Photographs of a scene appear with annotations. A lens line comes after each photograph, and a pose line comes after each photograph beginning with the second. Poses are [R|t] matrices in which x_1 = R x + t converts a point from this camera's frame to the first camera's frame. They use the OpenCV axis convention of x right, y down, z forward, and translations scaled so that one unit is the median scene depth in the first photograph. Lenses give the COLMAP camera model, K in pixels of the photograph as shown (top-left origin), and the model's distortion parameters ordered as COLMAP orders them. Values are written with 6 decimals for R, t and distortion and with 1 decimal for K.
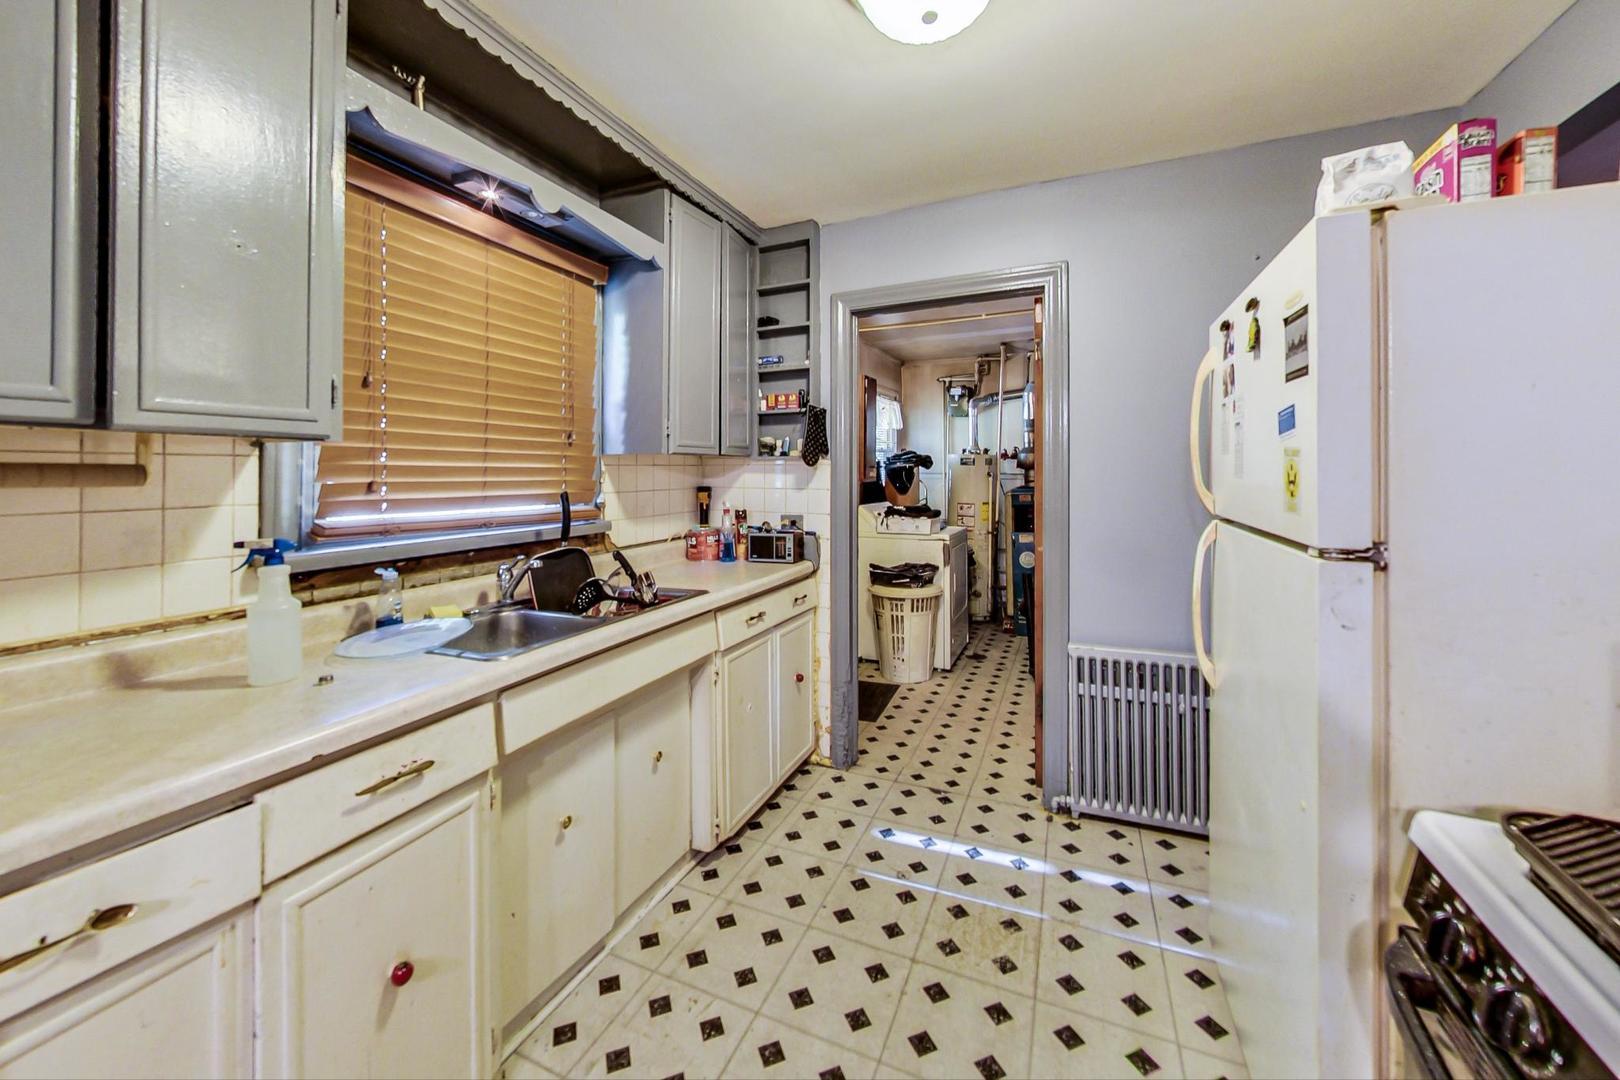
lens RADIAL K [[613.7, 0, 809.4], [0, 613.7, 463.5], [0, 0, 1]] dist [0.000129, -0.000145]
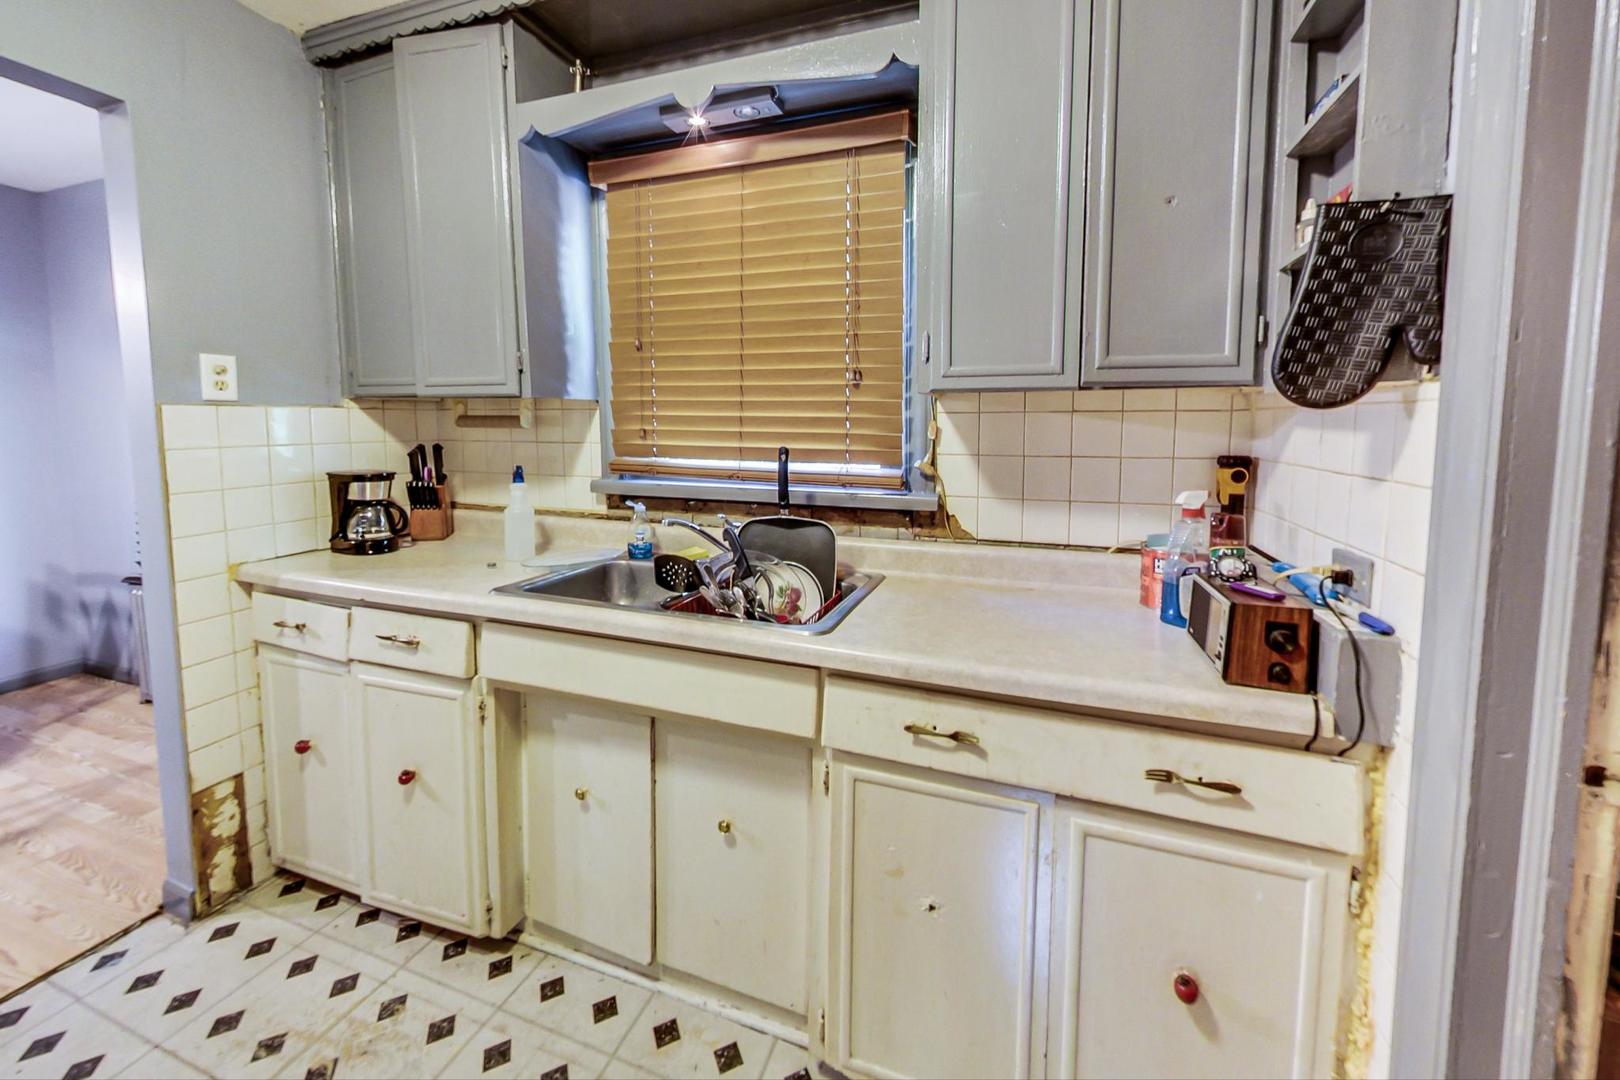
lens RADIAL K [[613.7, 0, 809.4], [0, 613.7, 463.5], [0, 0, 1]] dist [0.000129, -0.000145]
pose [[0.075358, 0.073219, -0.994465, 0.426431], [0.008462, 0.997218, 0.074063, 0.009214], [0.997121, -0.013996, 0.074529, 1.034905]]
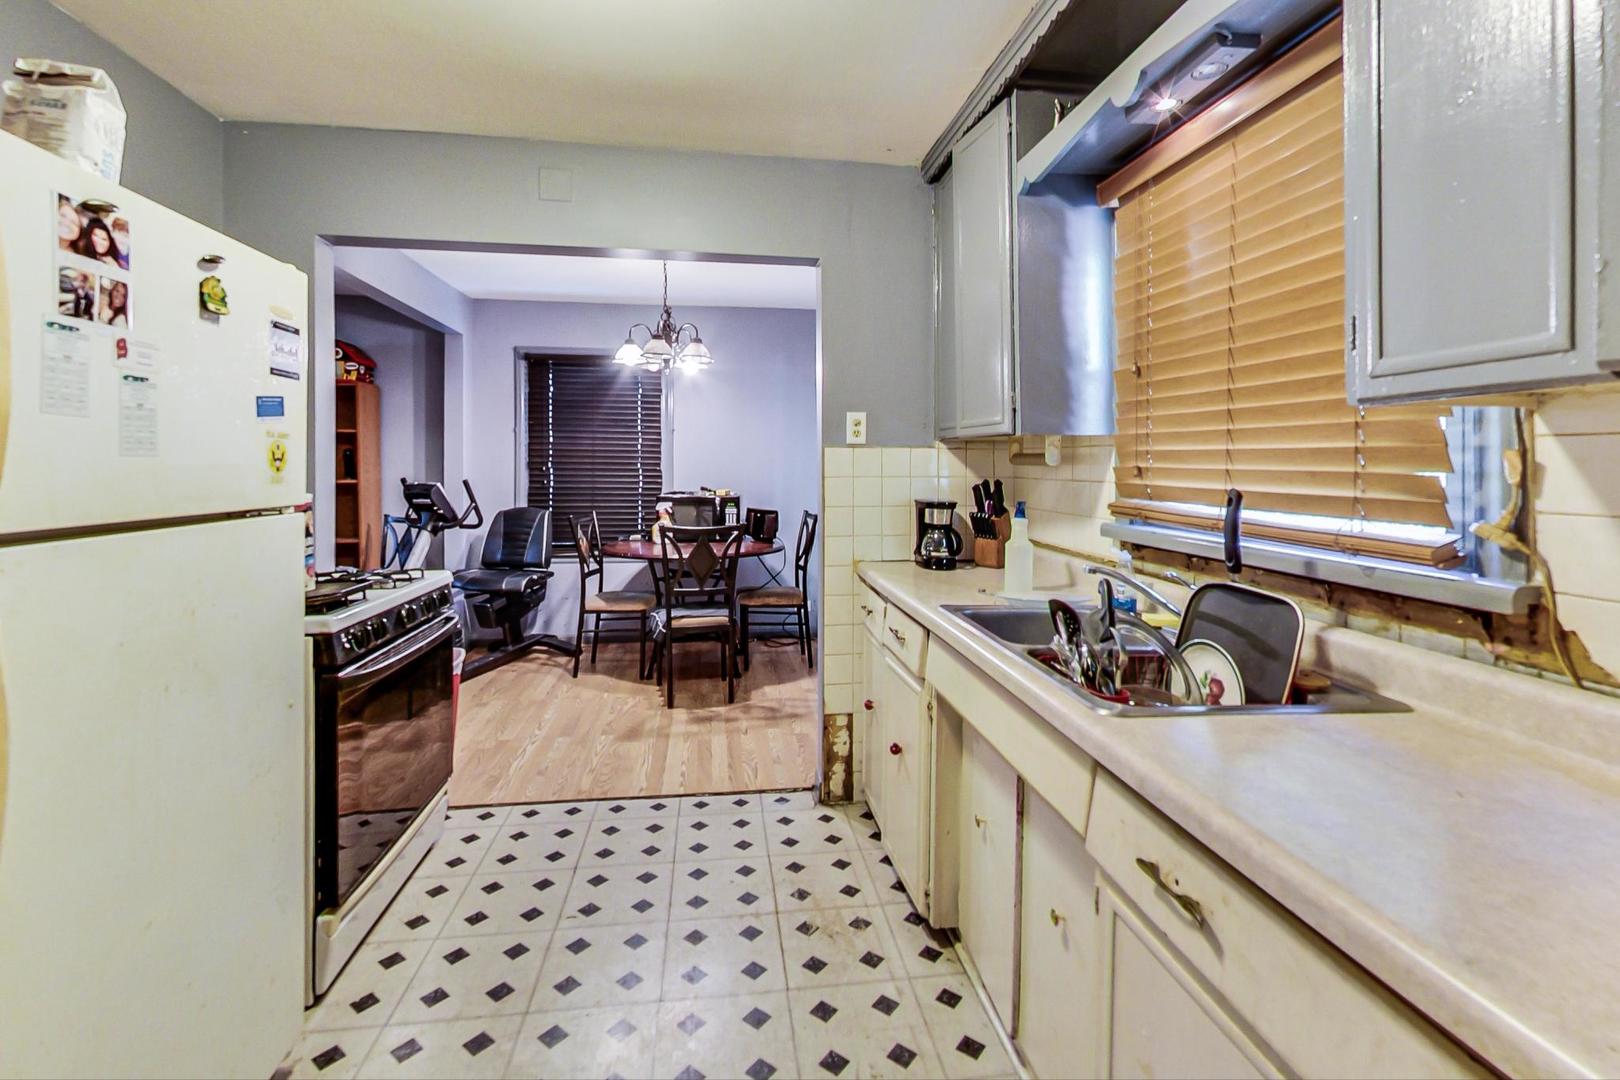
lens RADIAL K [[723.8, 0, 808.4], [0, 723.8, 466.9], [0, 0, 1]] dist [0.001628, -0.000068]
pose [[-0.853543, 0.000500, -0.521022, 0.336540], [0.002387, 0.999993, -0.002951, 0.027598], [0.521017, -0.003762, -0.853538, 1.470117]]
